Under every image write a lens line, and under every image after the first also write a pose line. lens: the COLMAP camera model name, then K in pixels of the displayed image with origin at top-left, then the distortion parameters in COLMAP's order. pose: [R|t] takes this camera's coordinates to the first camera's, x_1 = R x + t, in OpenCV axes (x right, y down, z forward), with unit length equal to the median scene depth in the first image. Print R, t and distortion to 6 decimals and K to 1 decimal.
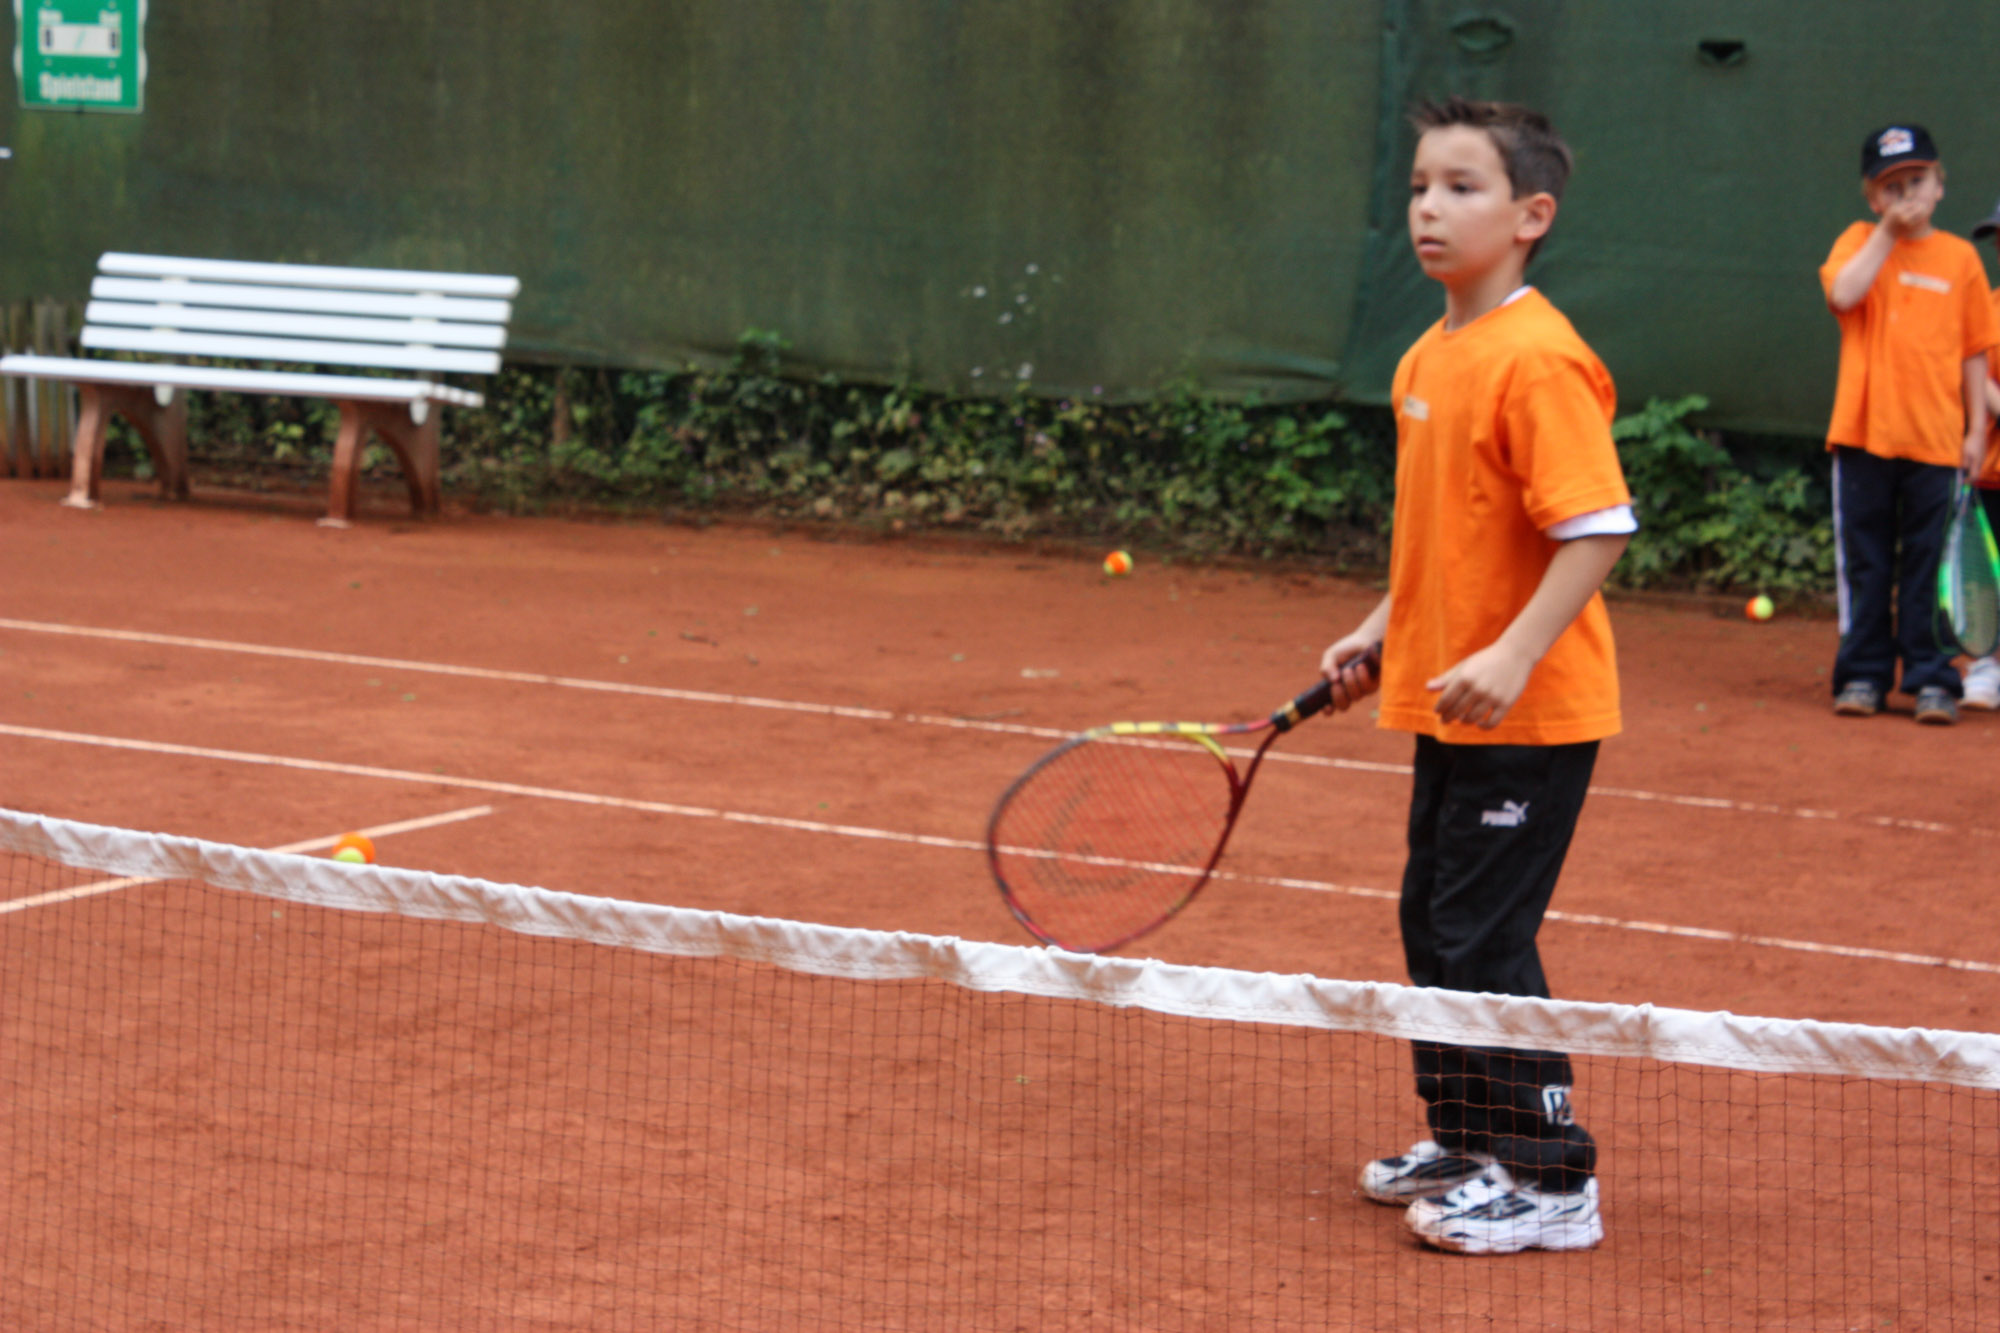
lens RADIAL K [[4706.9, 0, 1000.0], [0, 4706.9, 666.5], [0, 0, 1]] dist [0.169704, -0.344720]
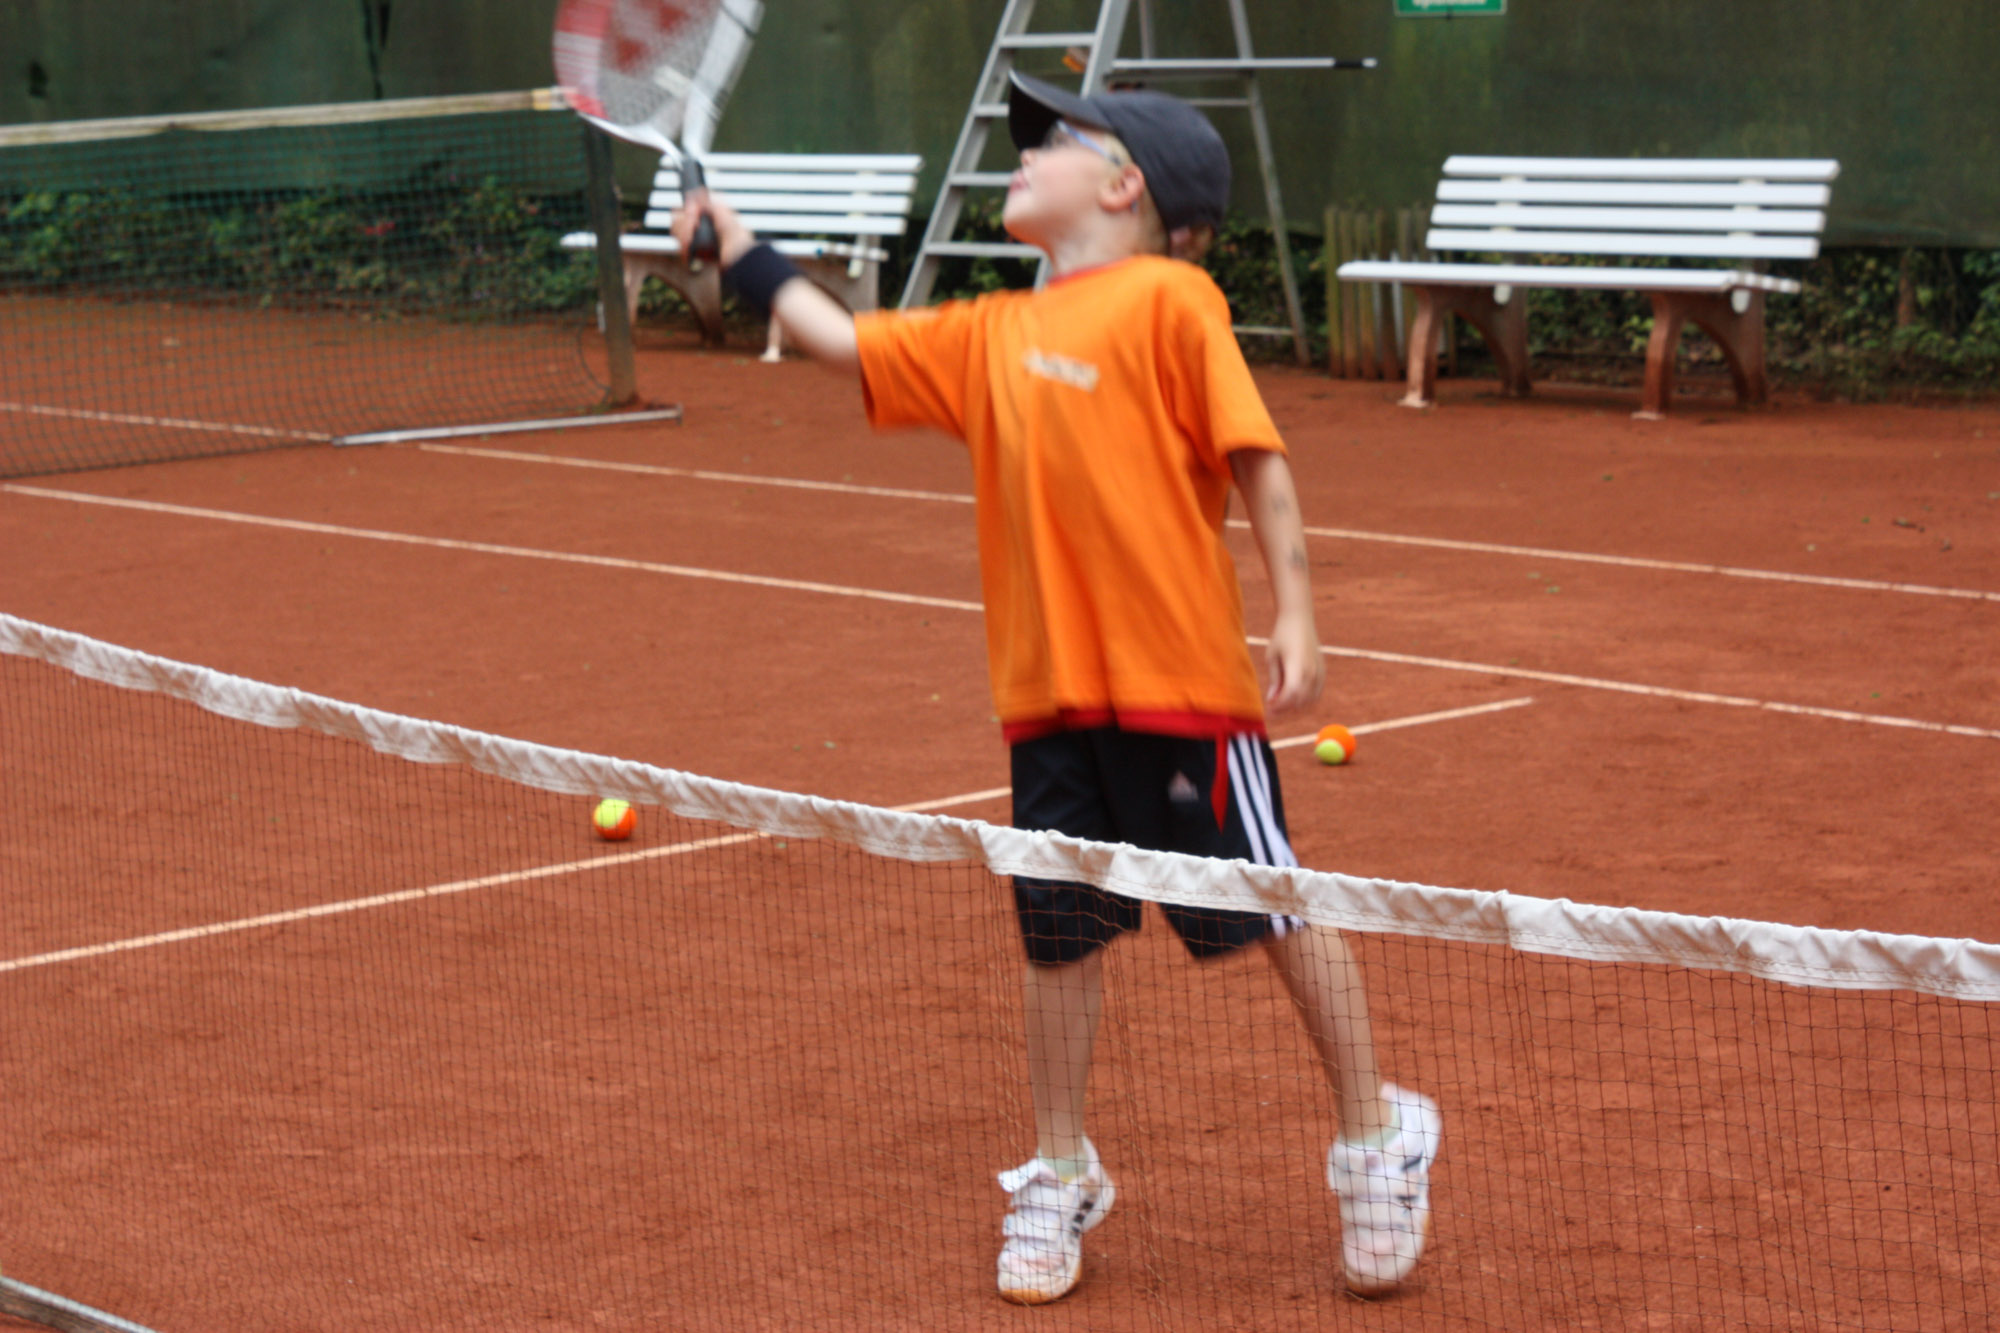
lens RADIAL K [[4716.2, 0, 999.7], [0, 4716.2, 749.9], [0, 0, 1]] dist [0.082851, 0.107463]
pose [[0.934179, -0.001246, -0.356802, 0.127968], [0.015508, 0.999191, 0.037112, 0.001619], [0.356467, -0.040203, 0.933443, 0.019173]]
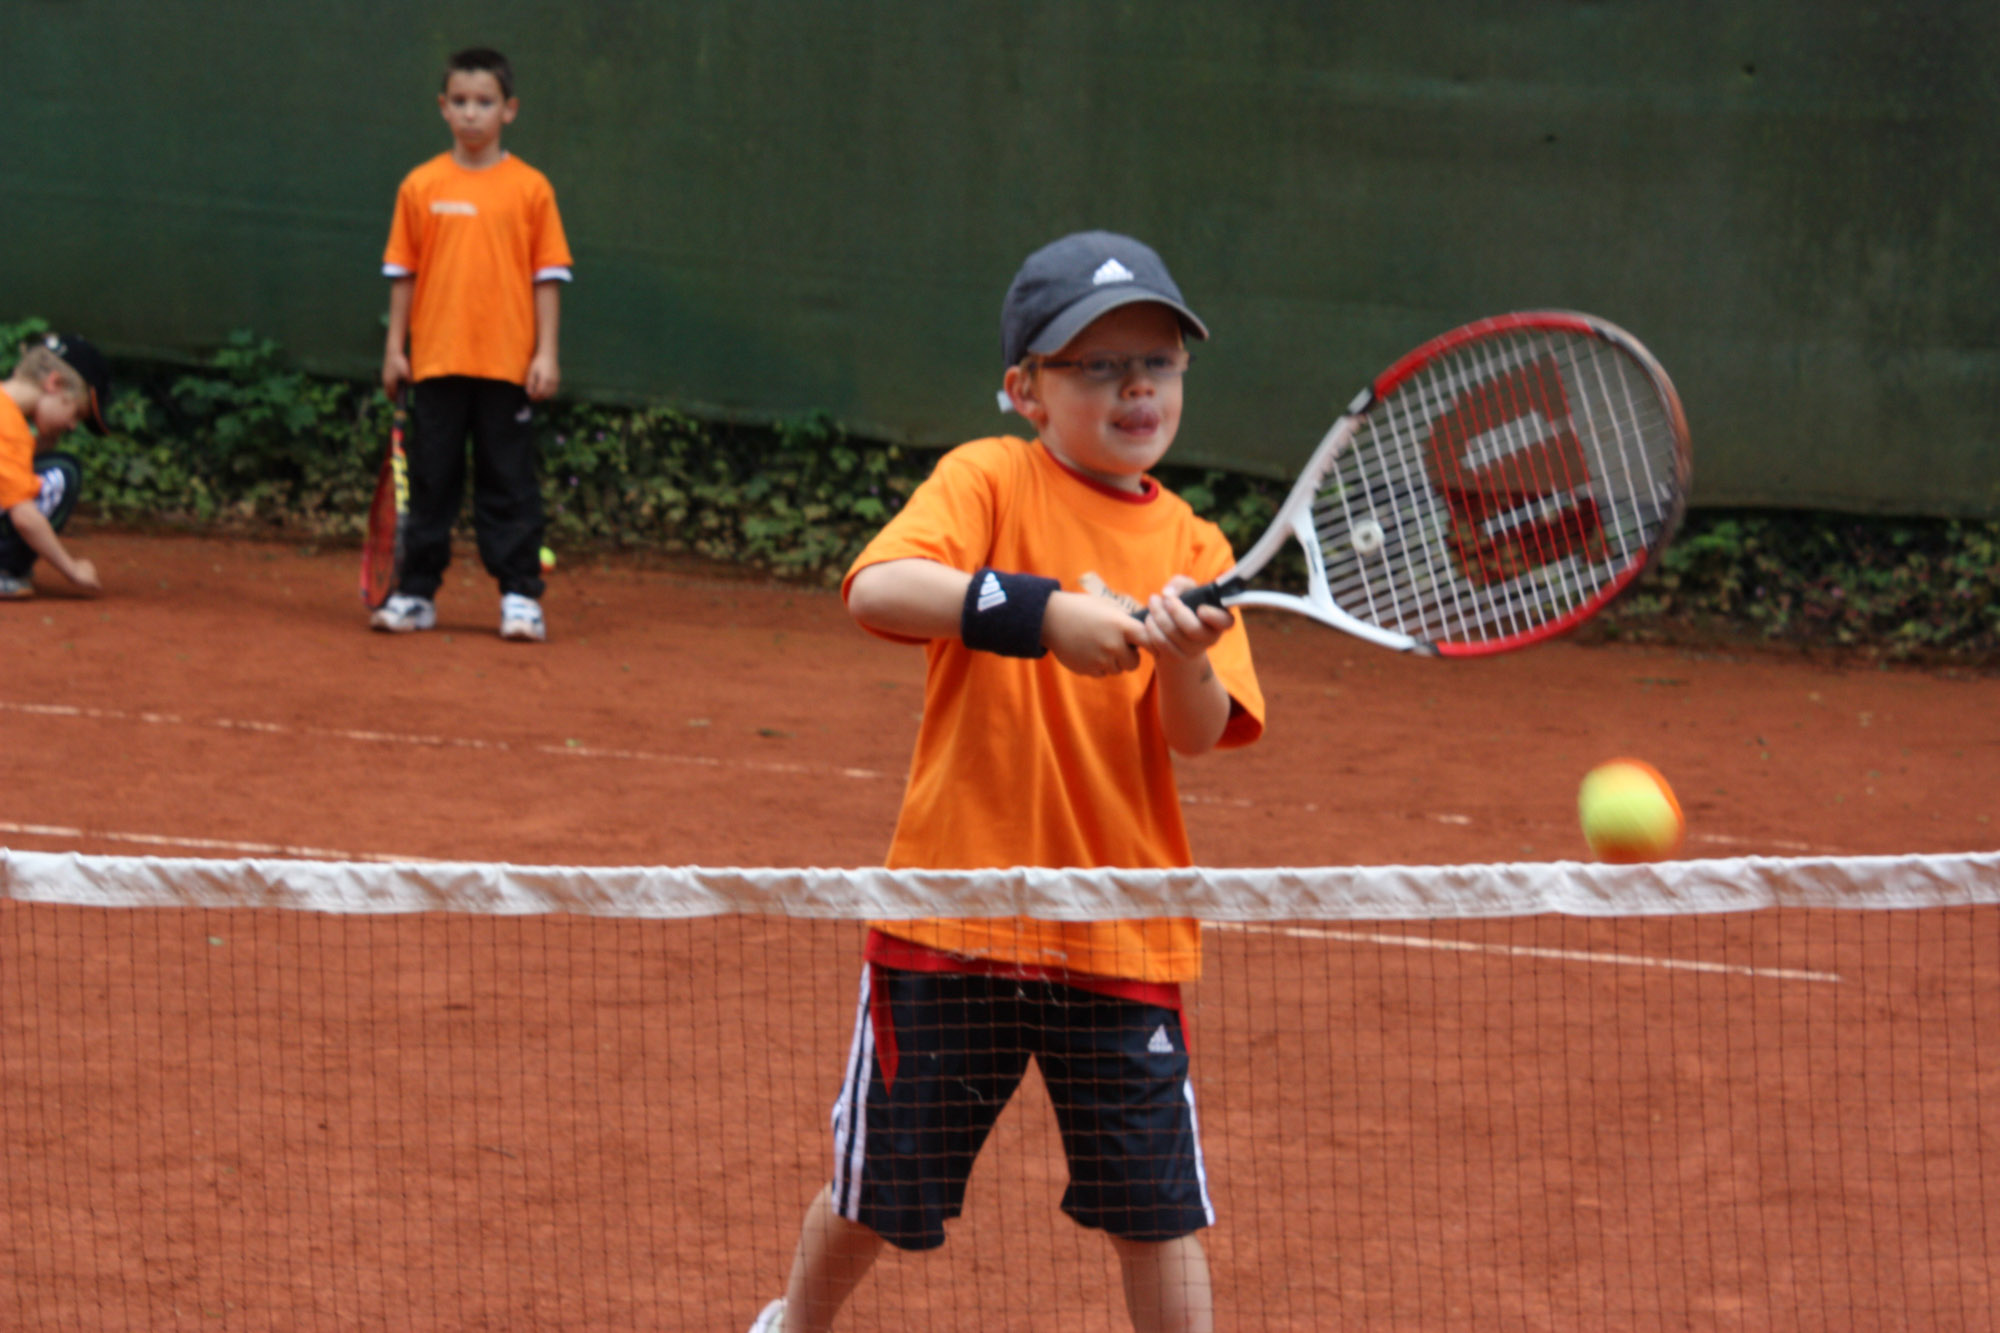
lens RADIAL K [[4706.9, 0, 1000.0], [0, 4706.9, 666.5], [0, 0, 1]] dist [0.169704, -0.344720]
pose [[0.940580, -0.018007, 0.339094, -0.006175], [0.013490, 0.999786, 0.015674, 0.004785], [-0.339303, -0.010168, 0.940622, -0.038810]]
